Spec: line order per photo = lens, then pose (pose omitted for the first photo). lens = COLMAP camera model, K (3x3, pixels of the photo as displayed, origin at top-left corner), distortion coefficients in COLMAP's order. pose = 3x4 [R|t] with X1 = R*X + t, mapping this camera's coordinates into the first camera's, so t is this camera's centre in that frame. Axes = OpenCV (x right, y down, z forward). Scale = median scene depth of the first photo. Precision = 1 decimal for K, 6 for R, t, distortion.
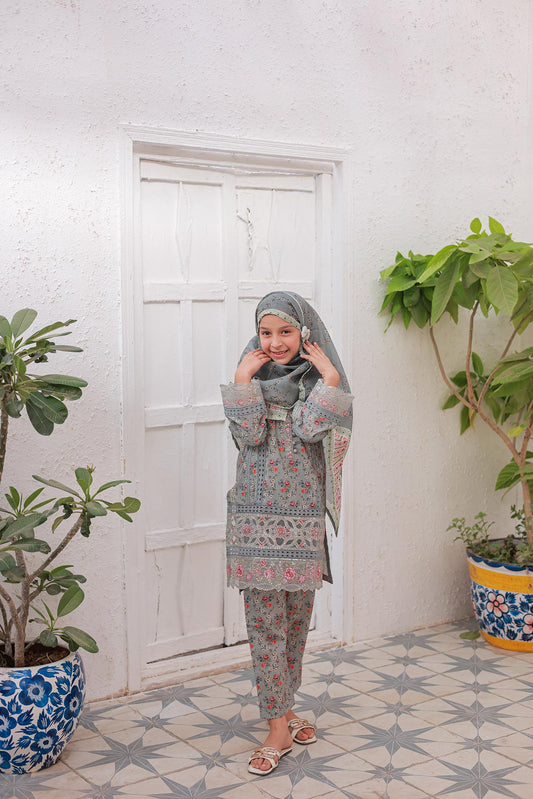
lens RADIAL K [[1137.6, 0, 272.1], [0, 1137.6, 398.0], [0, 0, 1]] dist [0.019368, 0.000000]
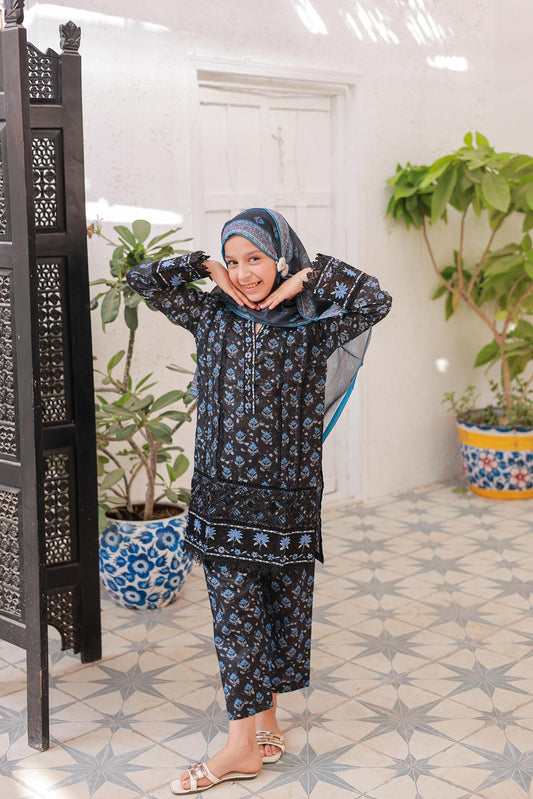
lens RADIAL K [[1137.6, 0, 263.2], [0, 1137.6, 400.9], [0, 0, 1]] dist [0.019368, 0.000000]
pose [[0.989908, -0.044913, 0.134409, -0.216513], [0.033940, 0.995984, 0.082844, 0.012524], [-0.137590, -0.077446, 0.987457, -0.157985]]
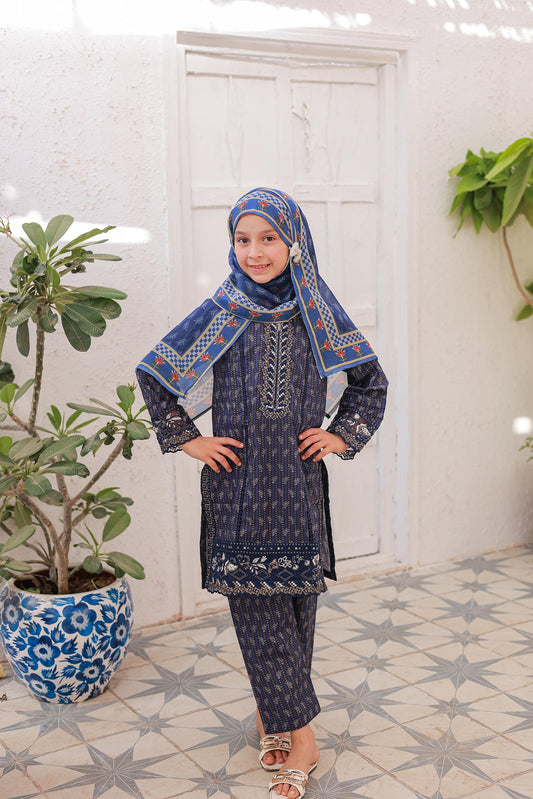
lens RADIAL K [[1137.6, 0, 270.2], [0, 1137.6, 396.5], [0, 0, 1]] dist [0.019368, 0.000000]
pose [[0.997665, -0.003785, -0.068192, 0.014242], [0.008824, 0.997238, 0.073746, 0.001897], [0.067724, -0.074176, 0.994943, 0.063135]]
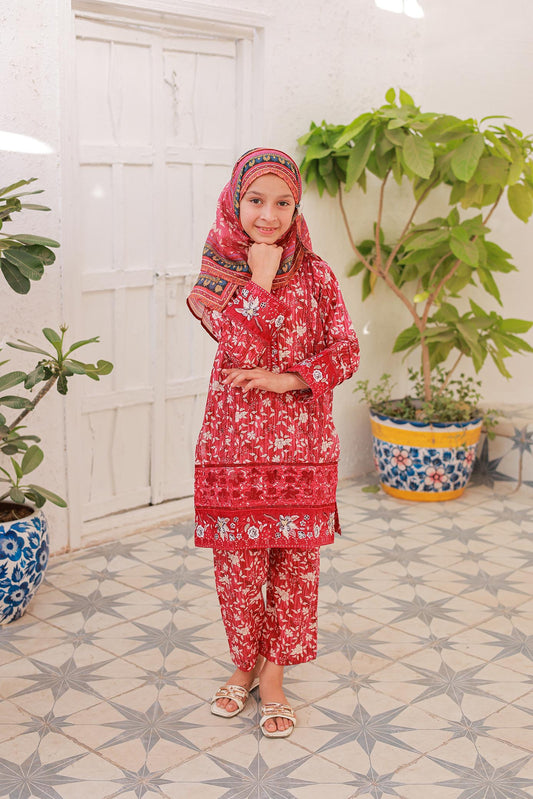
lens RADIAL K [[1137.6, 0, 265.1], [0, 1137.6, 397.6], [0, 0, 1]] dist [0.019368, 0.000000]
pose [[0.984036, -0.015991, 0.177250, -0.132195], [-0.002317, 0.994720, 0.102600, 0.015810], [-0.177955, -0.101373, 0.978803, -0.022692]]
